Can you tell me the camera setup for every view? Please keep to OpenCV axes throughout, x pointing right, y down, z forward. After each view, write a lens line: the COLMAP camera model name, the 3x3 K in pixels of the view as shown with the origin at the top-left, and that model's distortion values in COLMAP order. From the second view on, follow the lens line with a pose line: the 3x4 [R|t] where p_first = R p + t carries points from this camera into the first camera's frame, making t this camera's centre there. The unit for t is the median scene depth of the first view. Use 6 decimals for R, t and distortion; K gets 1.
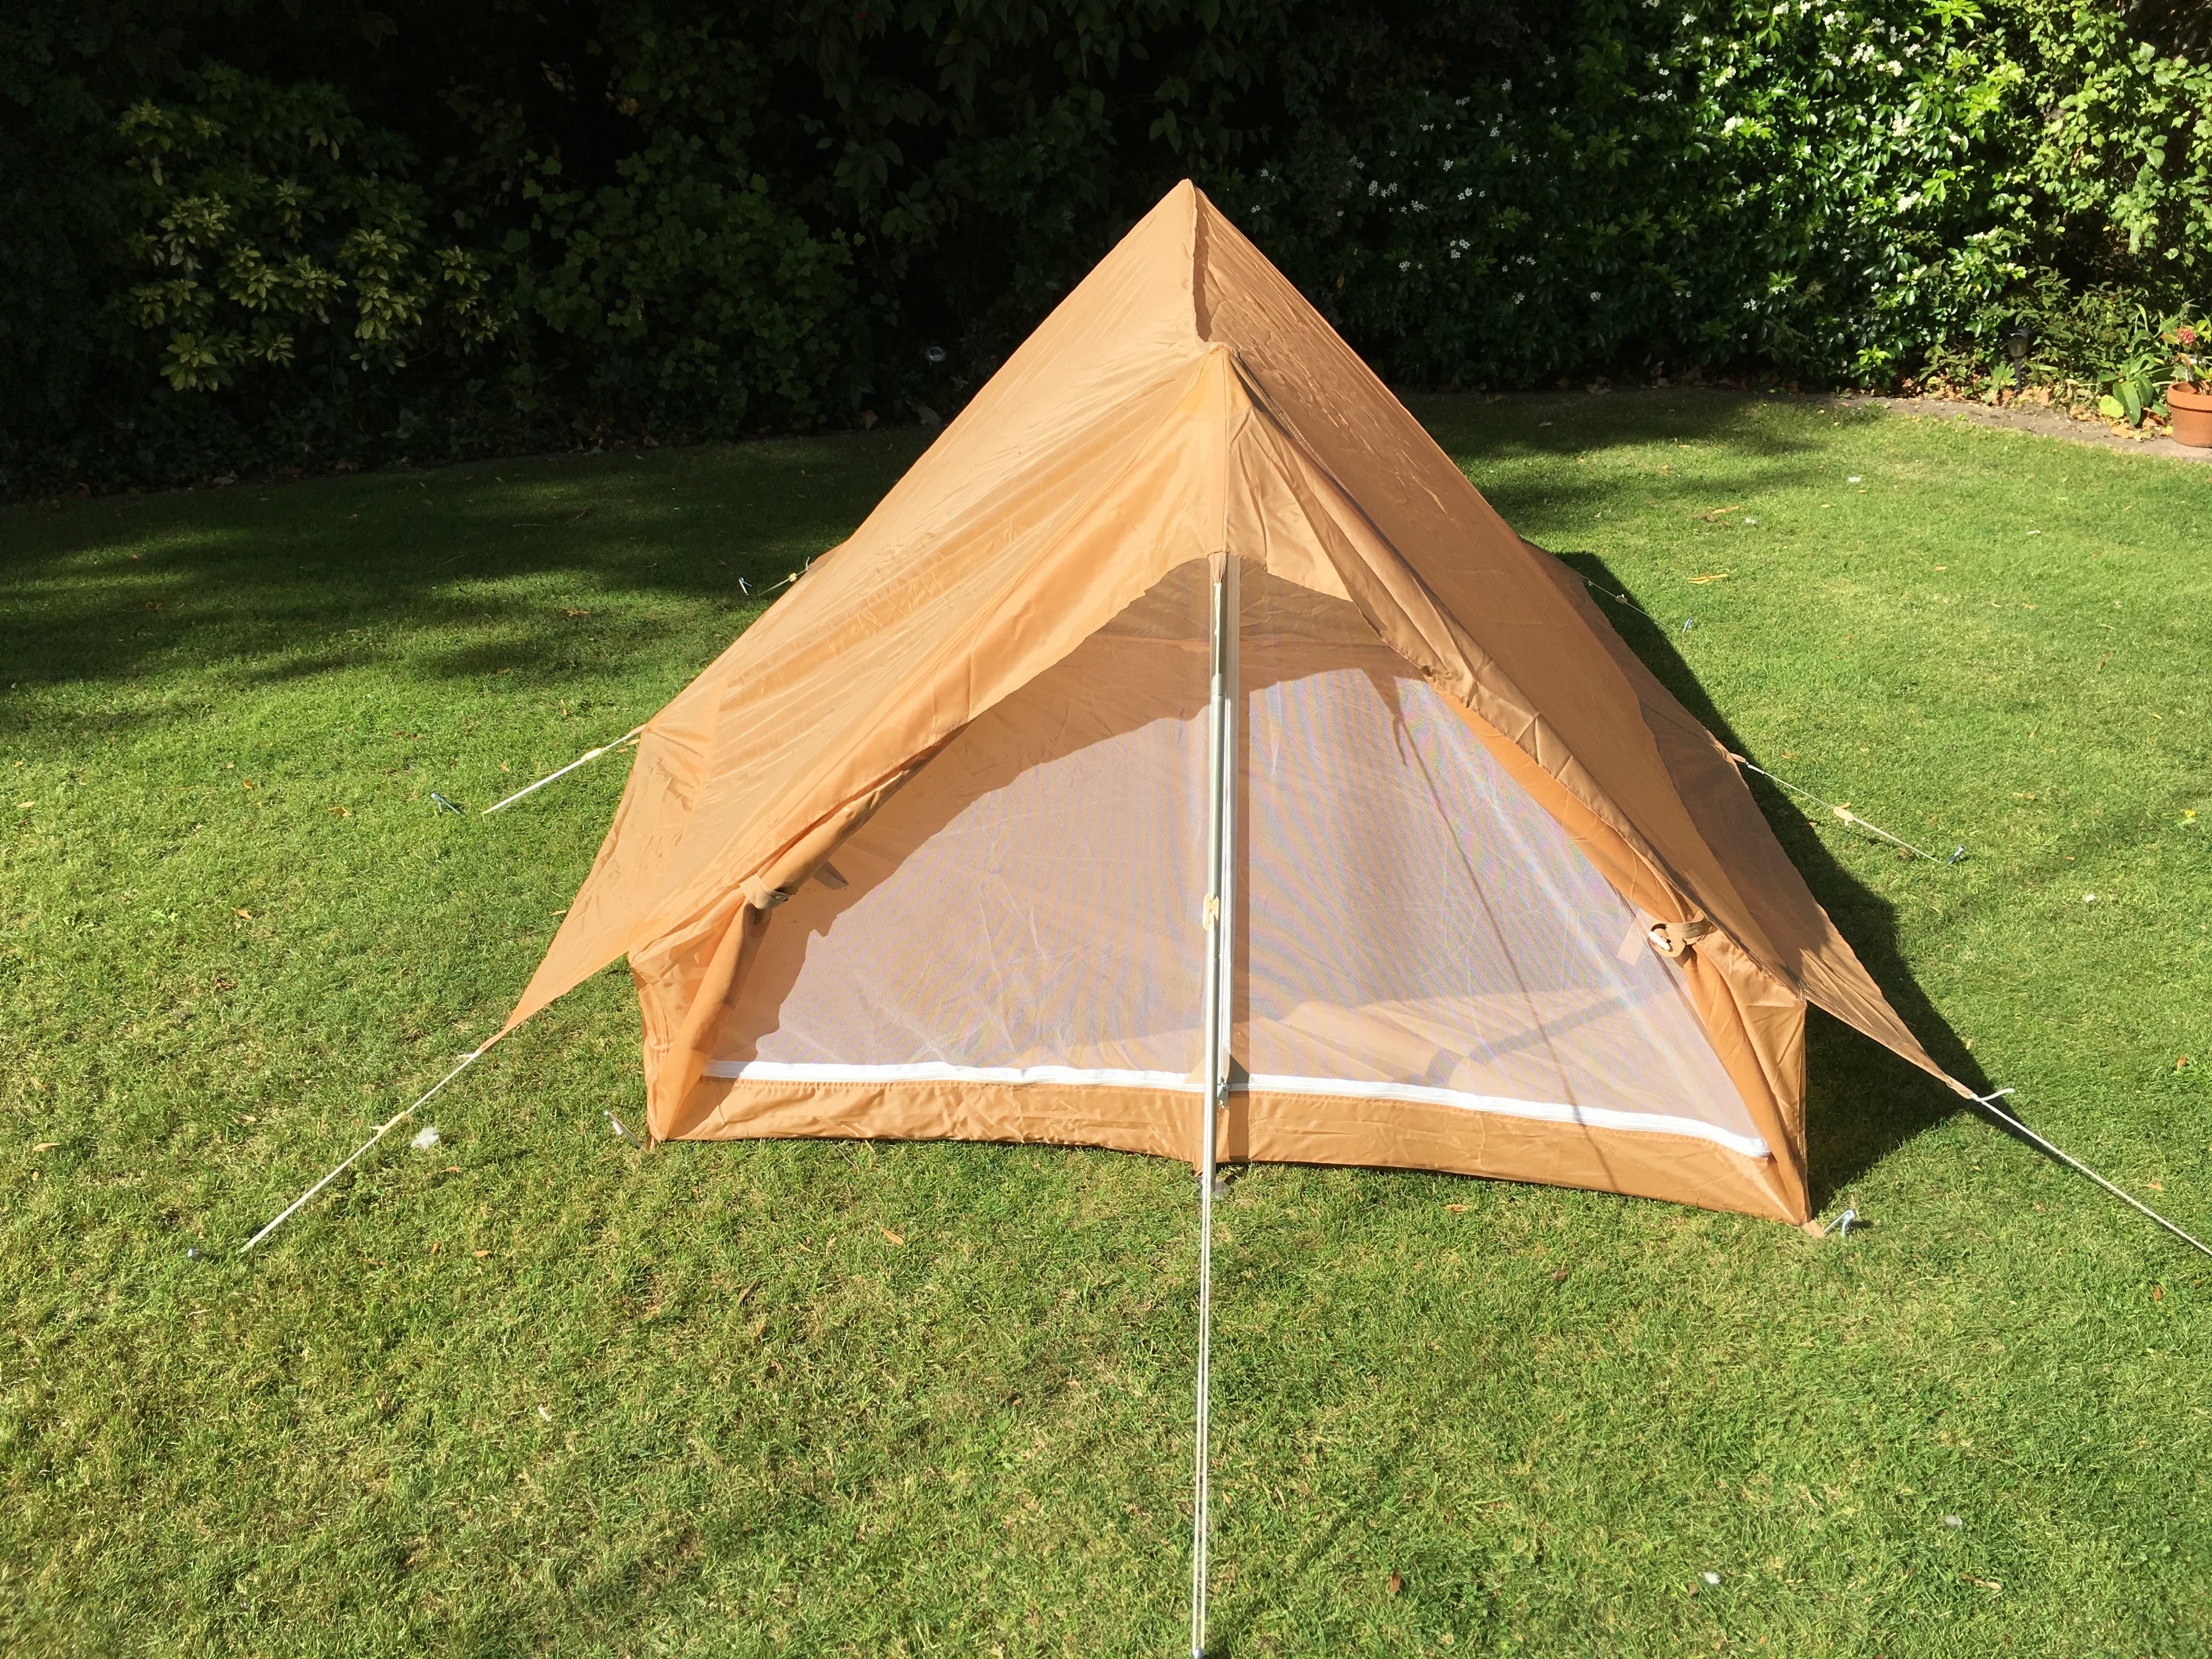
lens RADIAL K [[1916.9, 0, 1097.9], [0, 1916.9, 843.7], [0, 0, 1]] dist [0.096896, -0.130688]
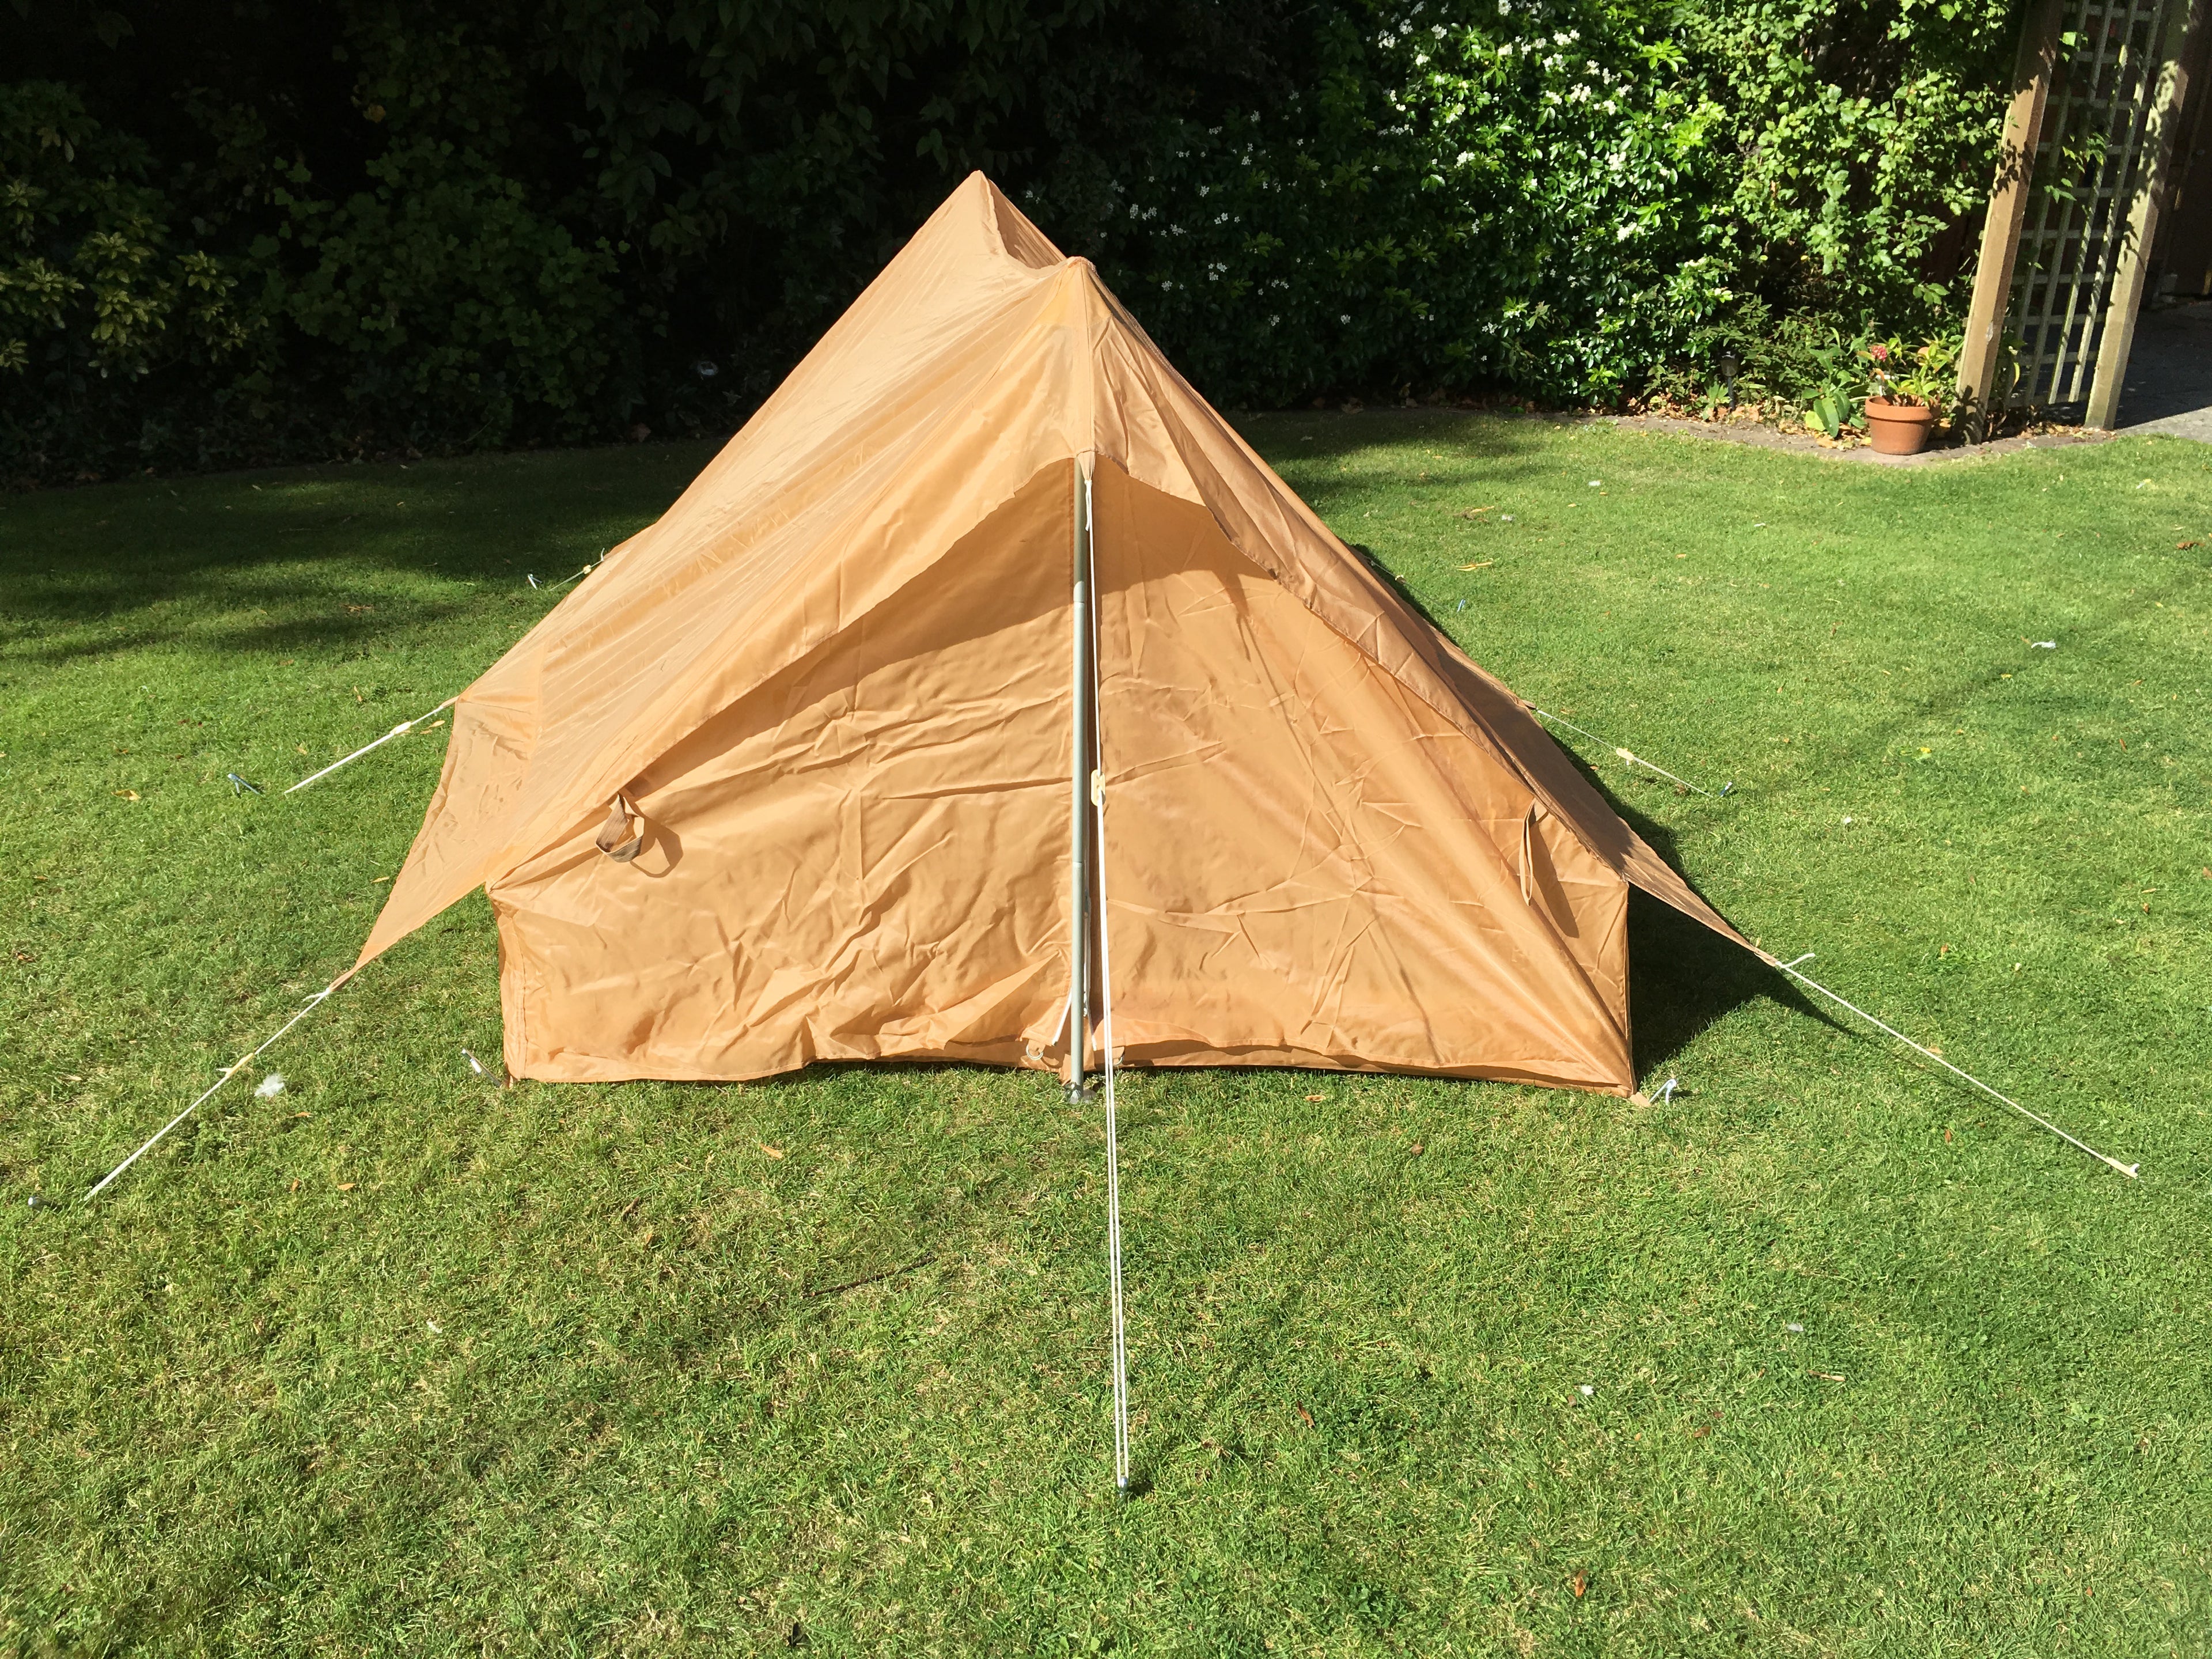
lens RADIAL K [[1925.9, 0, 1098.9], [0, 1925.9, 829.7], [0, 0, 1]] dist [0.090415, -0.107926]
pose [[0.990959, -0.030540, 0.130641, -0.059496], [0.035386, 0.998763, -0.034934, 0.072280], [-0.129413, 0.039241, 0.990814, -0.027221]]
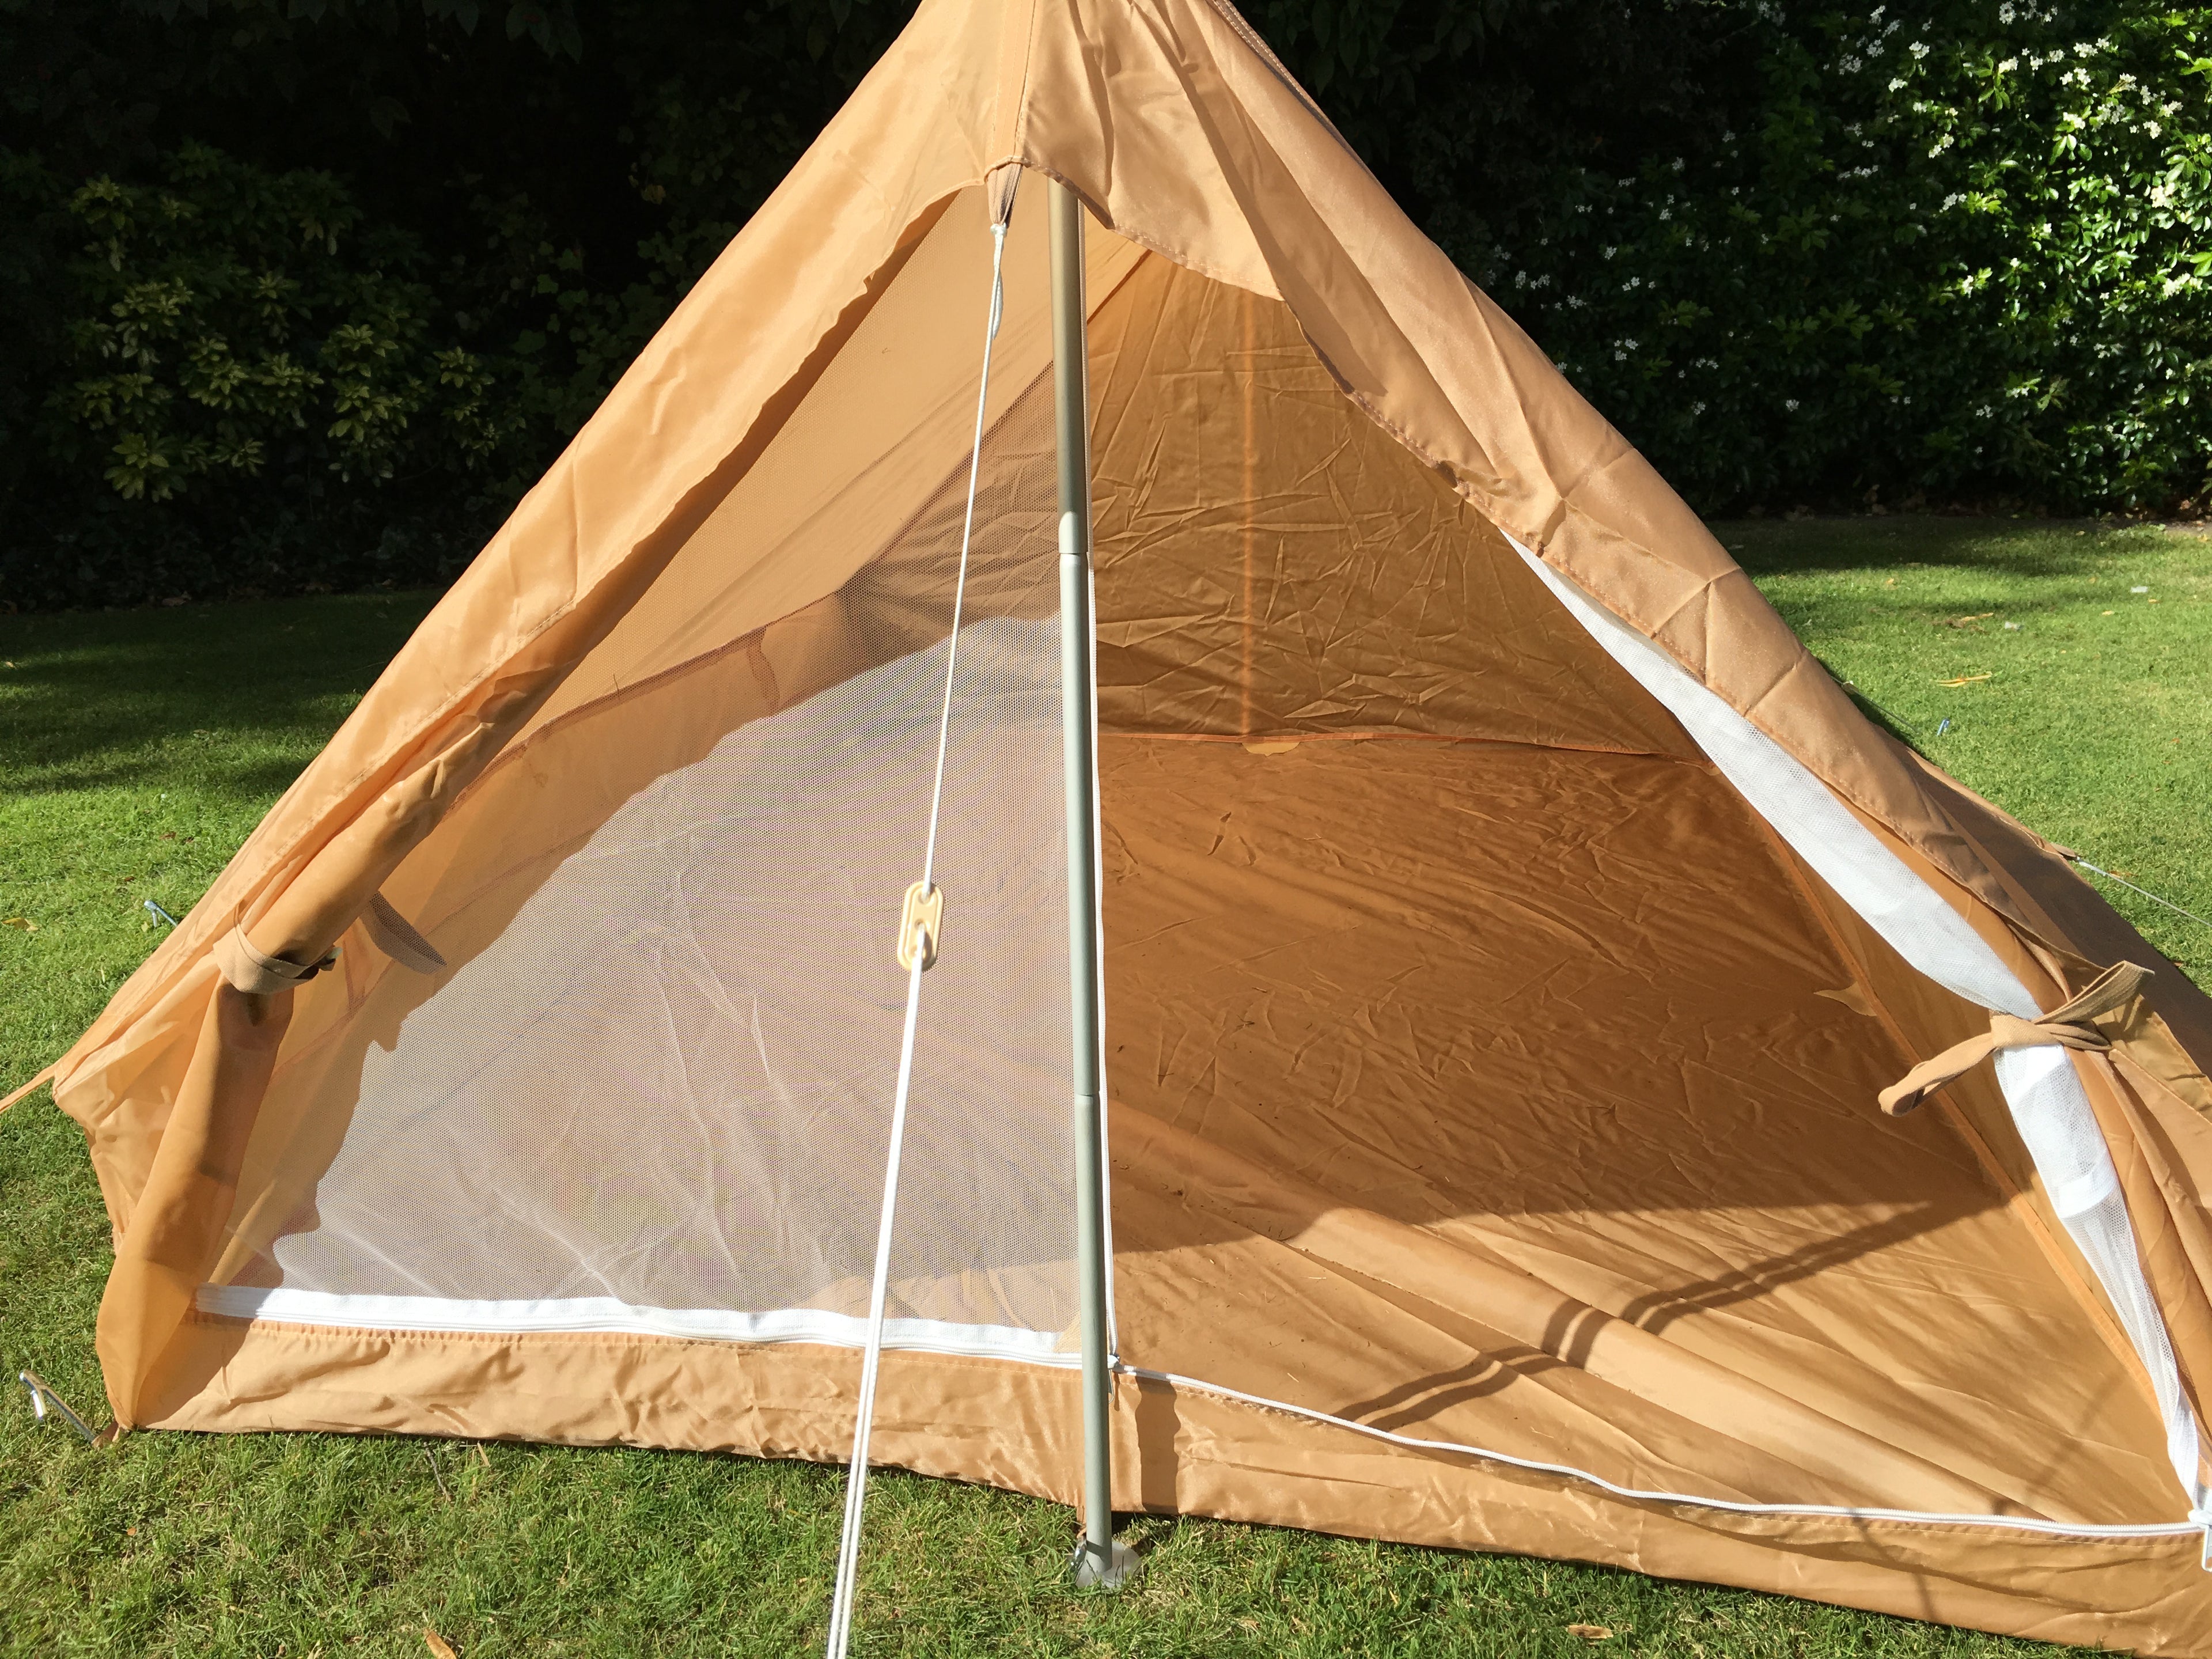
lens RADIAL K [[1925.3, 0, 1083.9], [0, 1925.3, 847.5], [0, 0, 1]] dist [0.076455, -0.105469]
pose [[0.994964, 0.004918, -0.100113, 0.102435], [-0.017183, 0.992379, -0.122018, 0.051527], [0.098750, 0.123124, 0.987466, 0.453221]]
